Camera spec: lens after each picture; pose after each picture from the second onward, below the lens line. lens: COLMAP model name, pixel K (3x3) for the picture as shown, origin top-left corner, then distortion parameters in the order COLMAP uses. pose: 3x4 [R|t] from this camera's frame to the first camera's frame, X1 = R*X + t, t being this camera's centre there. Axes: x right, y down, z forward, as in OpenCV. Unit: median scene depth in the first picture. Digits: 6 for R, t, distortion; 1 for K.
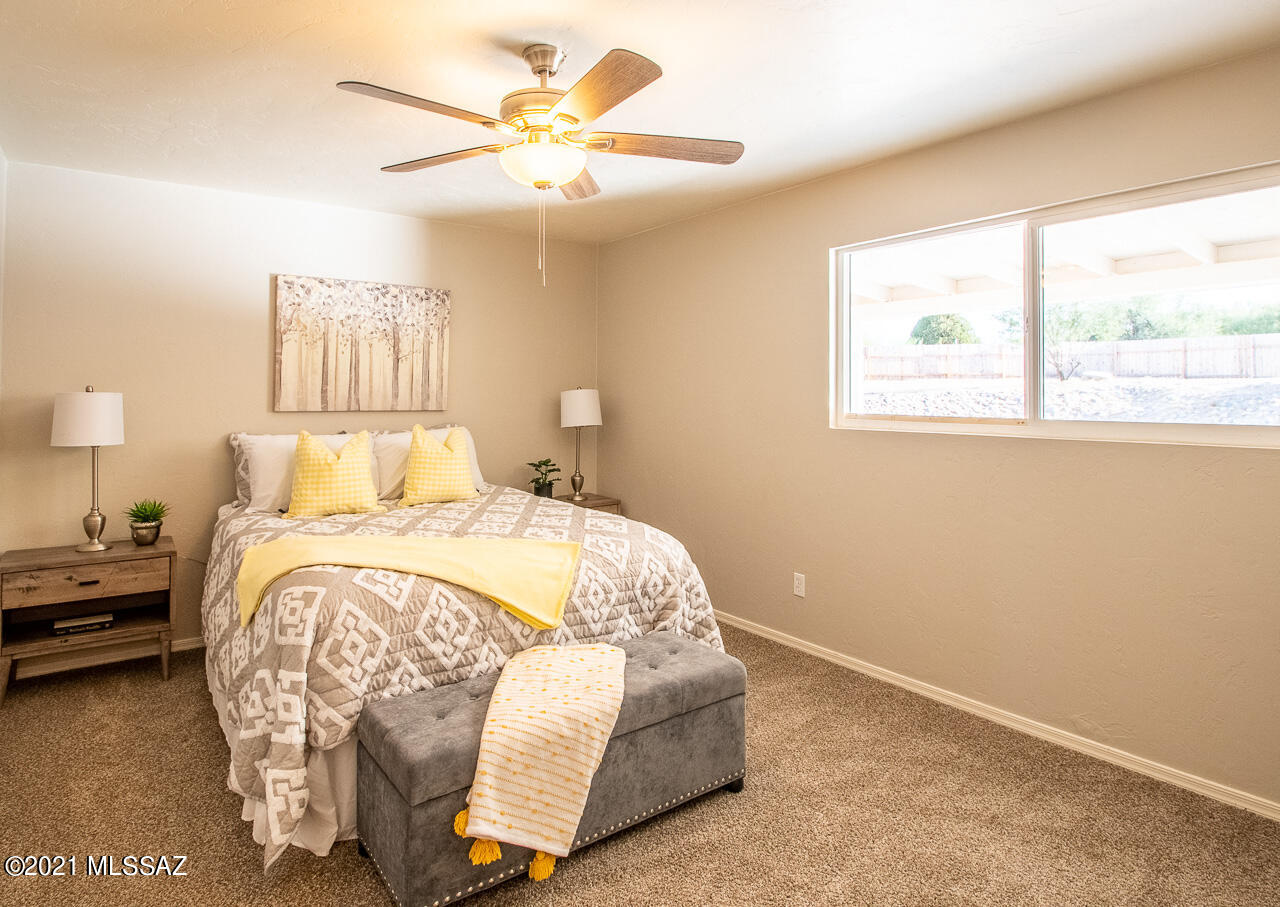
lens RADIAL K [[706.1, 0, 638.8], [0, 706.1, 373.1], [0, 0, 1]] dist [-0.002149, -0.000982]
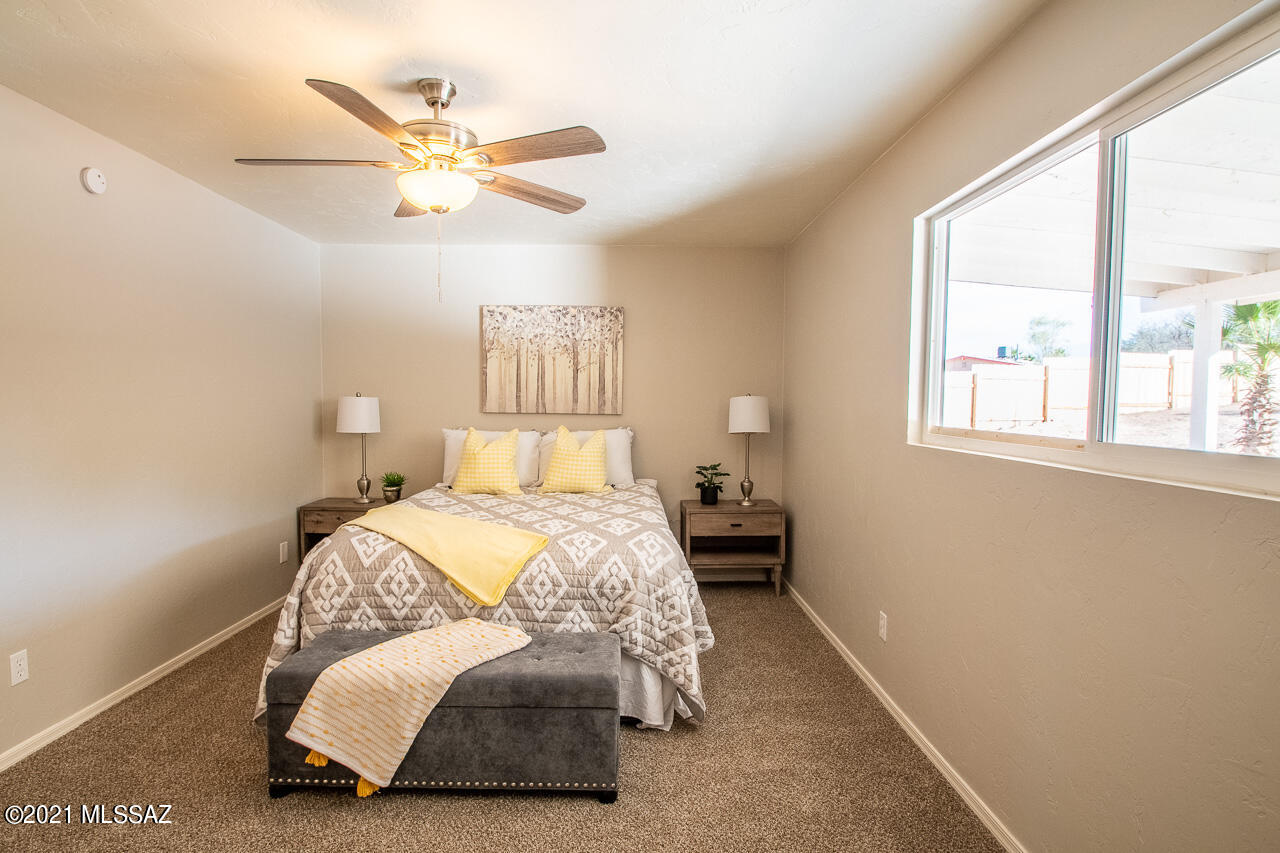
lens RADIAL K [[657.1, 0, 640.0], [0, 657.1, 426.5], [0, 0, 1]] dist [0.001152, 0.000395]
pose [[0.806496, 0.029600, -0.590497, 0.617602], [0.010511, 0.997870, 0.064377, 0.008072], [0.591145, -0.058127, 0.804468, 0.279071]]
